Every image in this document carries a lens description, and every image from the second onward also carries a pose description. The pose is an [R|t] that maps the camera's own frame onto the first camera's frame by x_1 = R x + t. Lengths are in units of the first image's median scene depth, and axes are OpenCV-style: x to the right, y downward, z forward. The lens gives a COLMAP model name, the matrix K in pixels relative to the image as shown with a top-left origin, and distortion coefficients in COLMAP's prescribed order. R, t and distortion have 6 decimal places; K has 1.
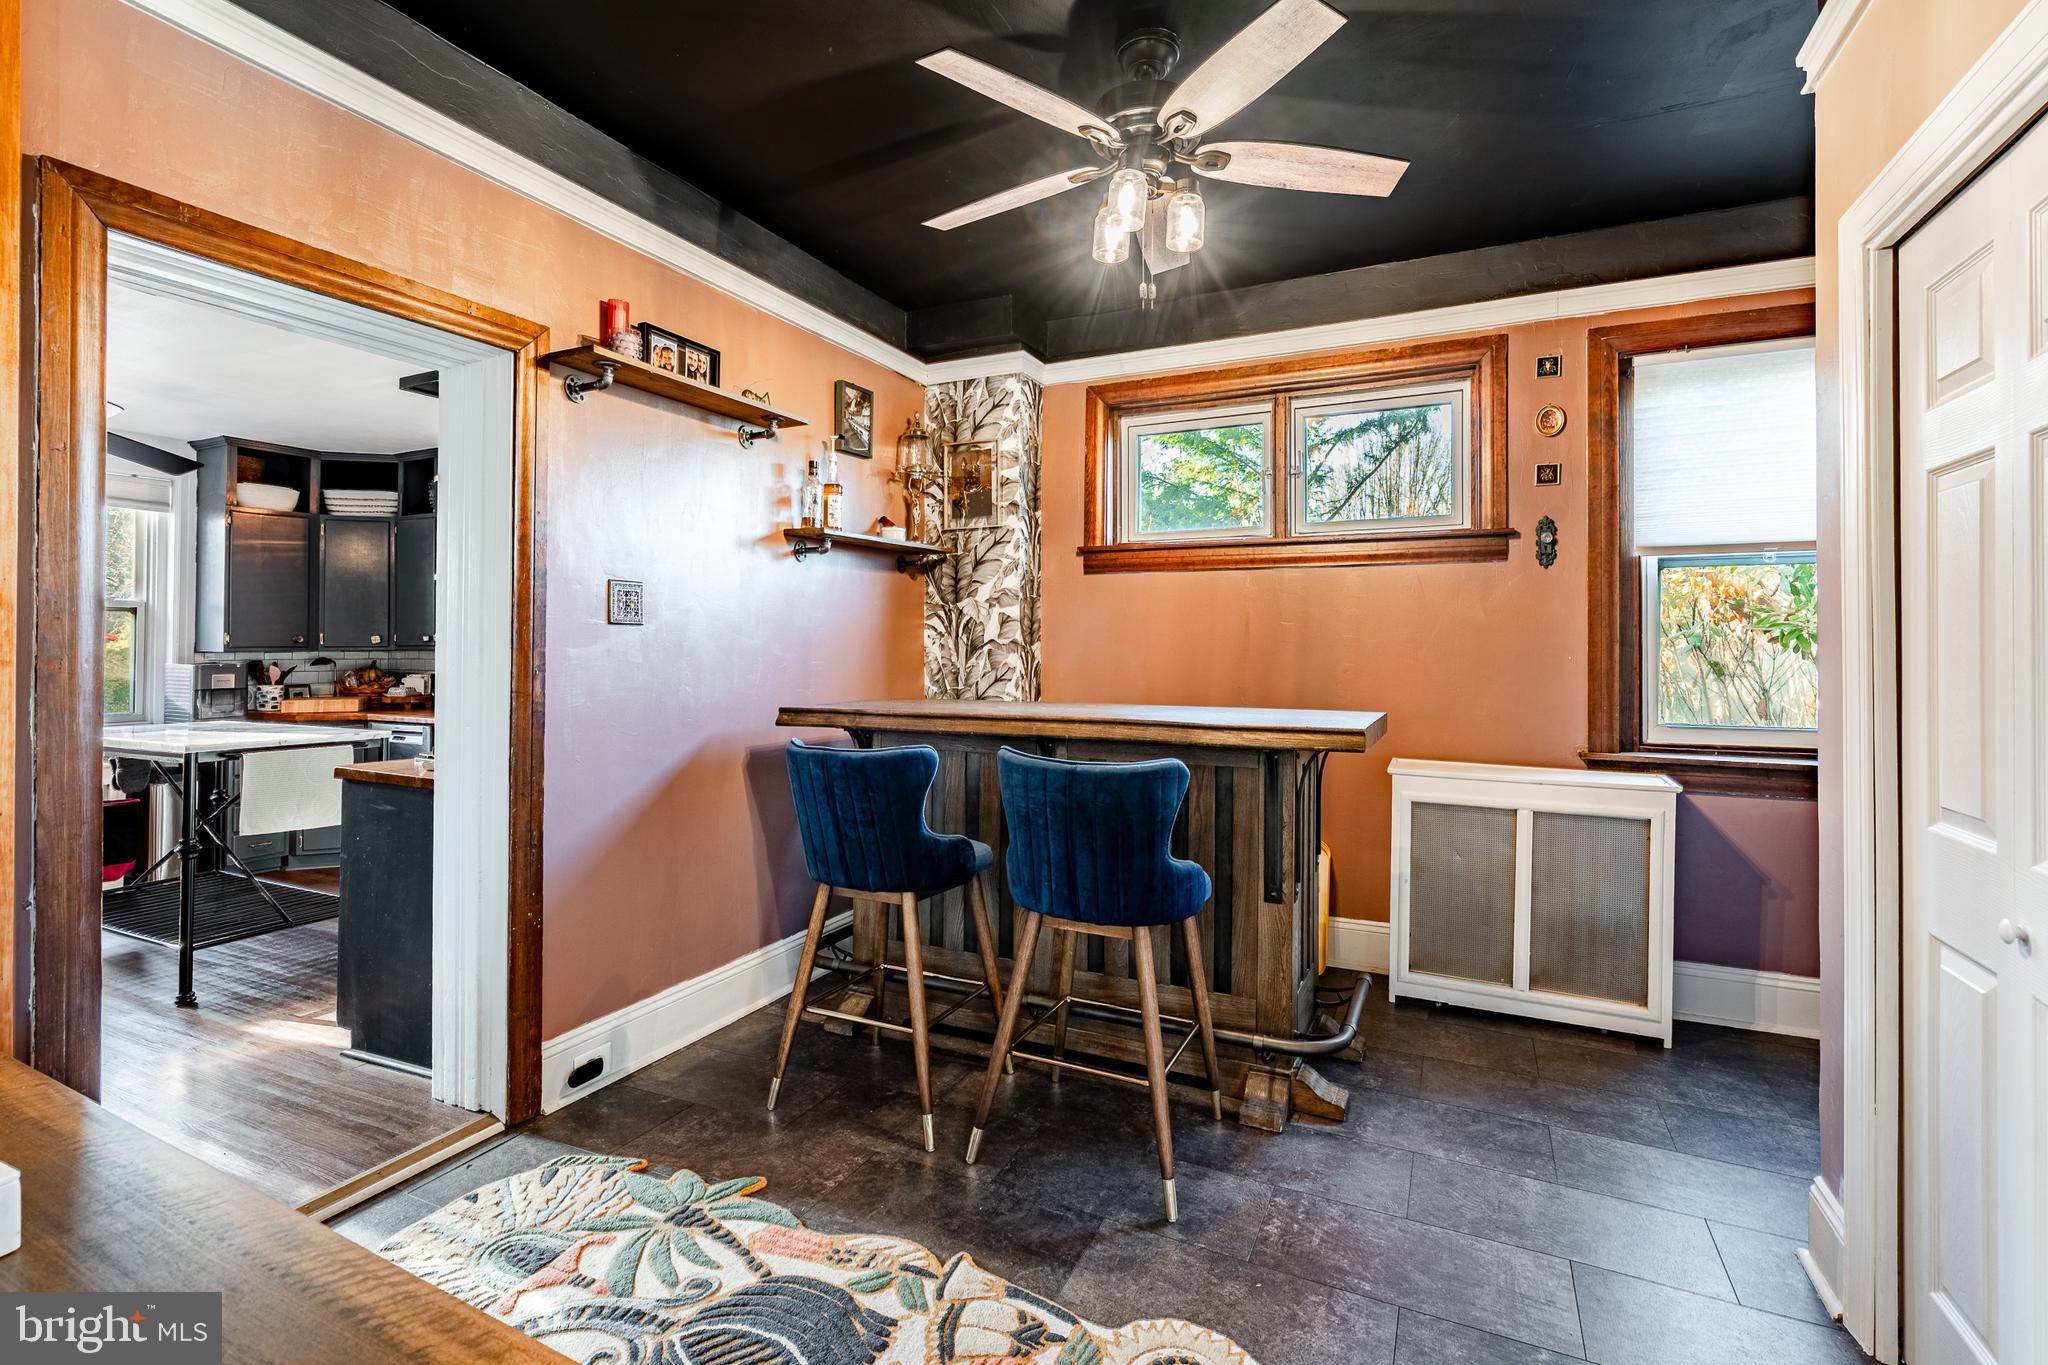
lens RADIAL K [[939.3, 0, 1027.6], [0, 939.3, 639.8], [0, 0, 1]] dist [-0.000144, -0.000417]
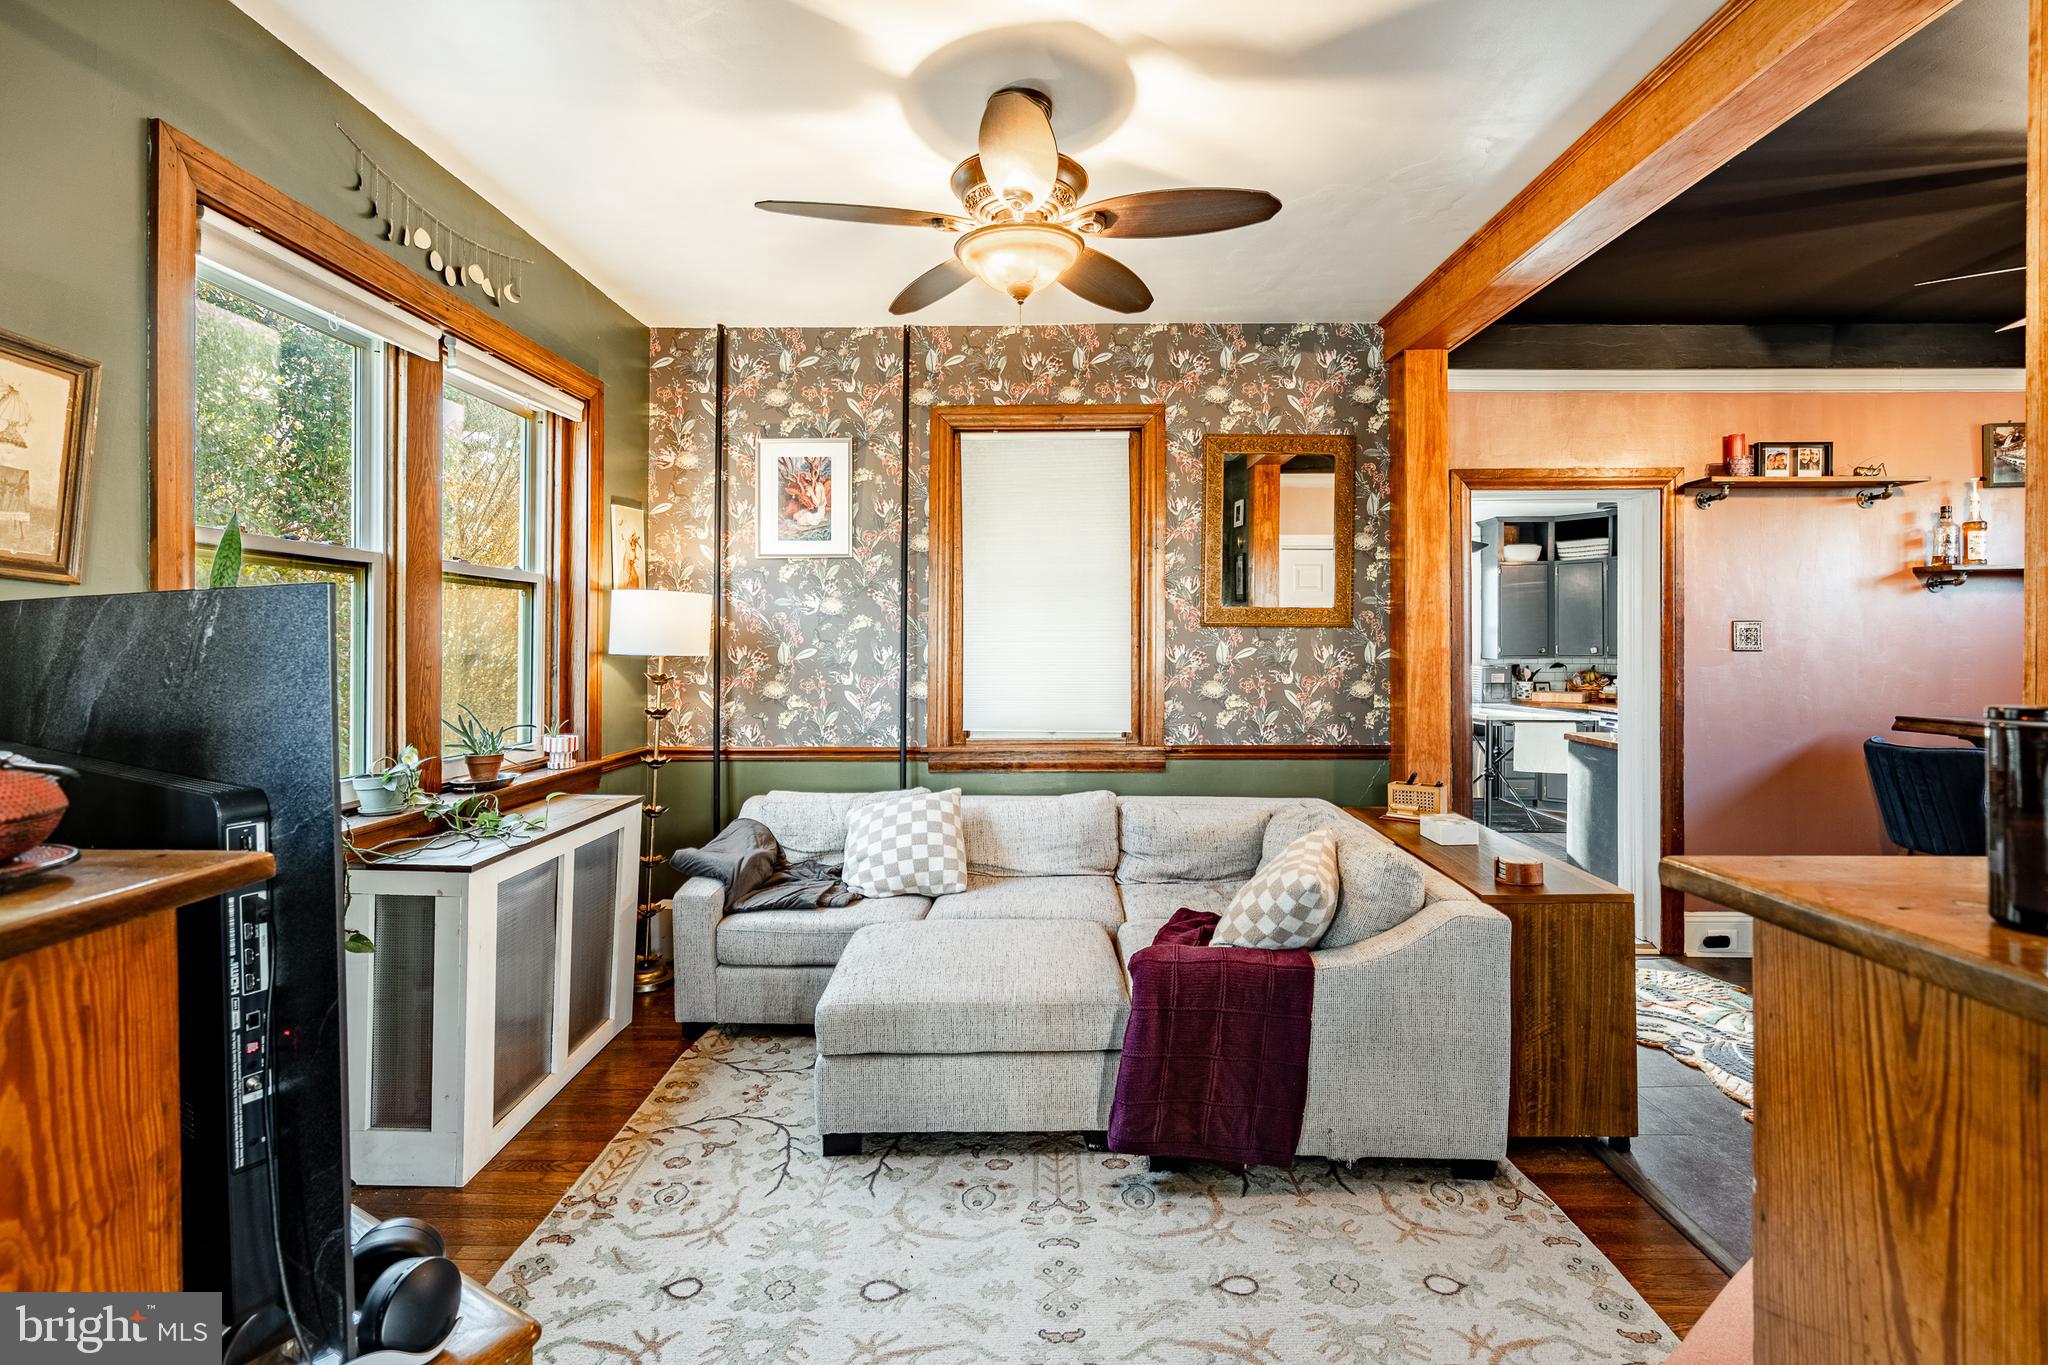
lens RADIAL K [[939.3, 0, 1017.6], [0, 939.3, 639.1], [0, 0, 1]] dist [-0.000144, -0.000417]
pose [[0.393169, -0.007383, -0.919437, 0.426380], [0.009010, 0.999951, -0.004177, -0.035022], [0.919422, -0.006642, 0.393216, -0.562614]]
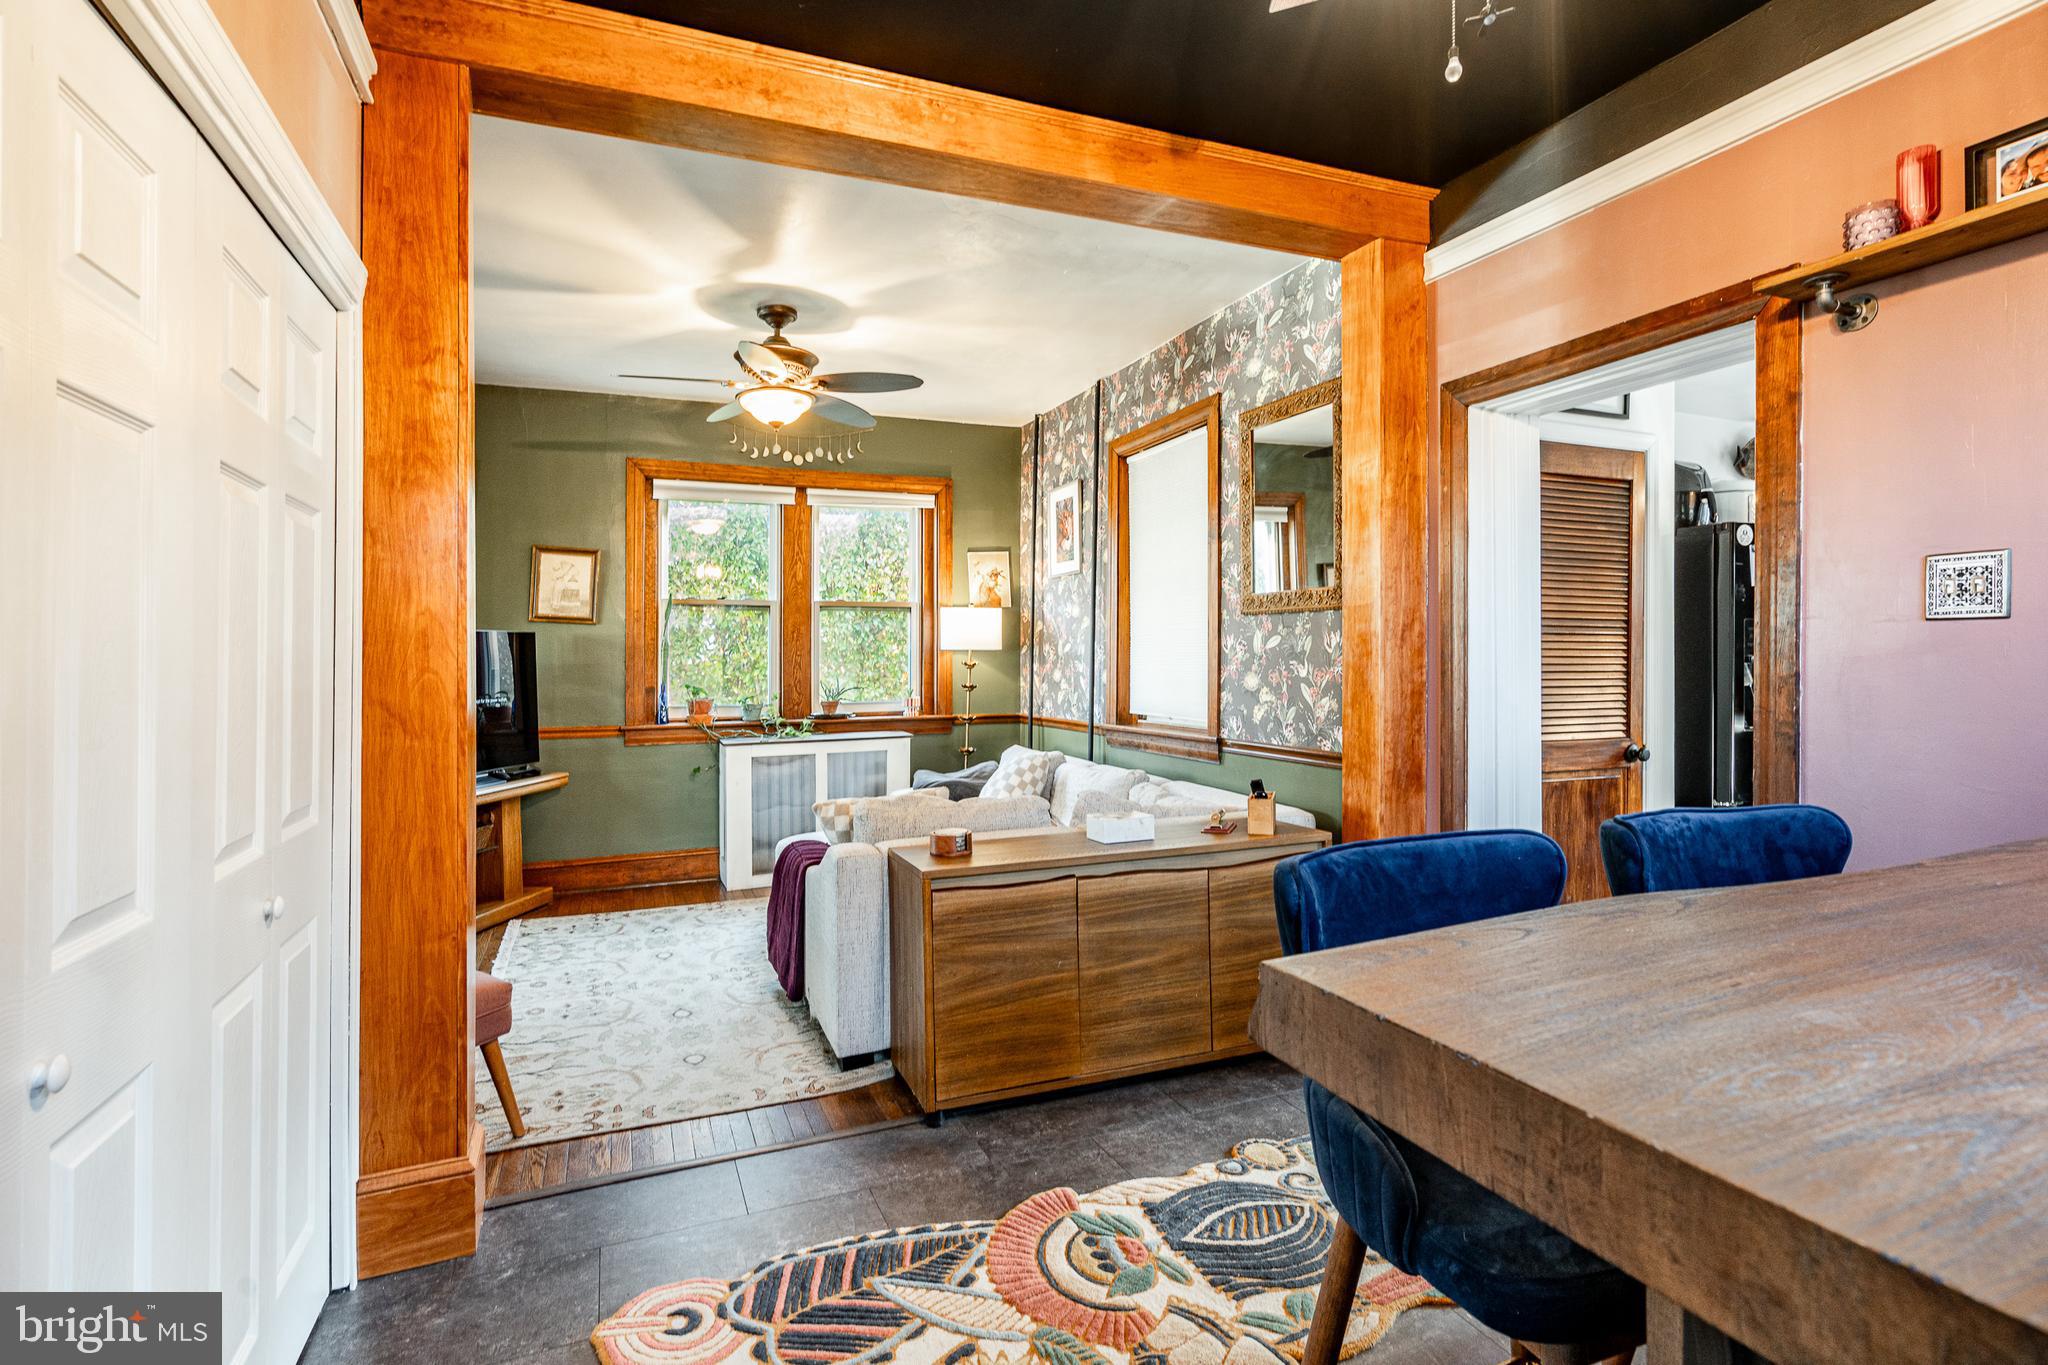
lens RADIAL K [[939.3, 0, 1028.8], [0, 939.3, 635.5], [0, 0, 1]] dist [-0.000144, -0.000417]
pose [[-0.663511, -0.011525, -0.748078, 0.445429], [0.014223, 0.999506, -0.028014, 0.003337], [0.748032, -0.029227, -0.663019, 0.845157]]
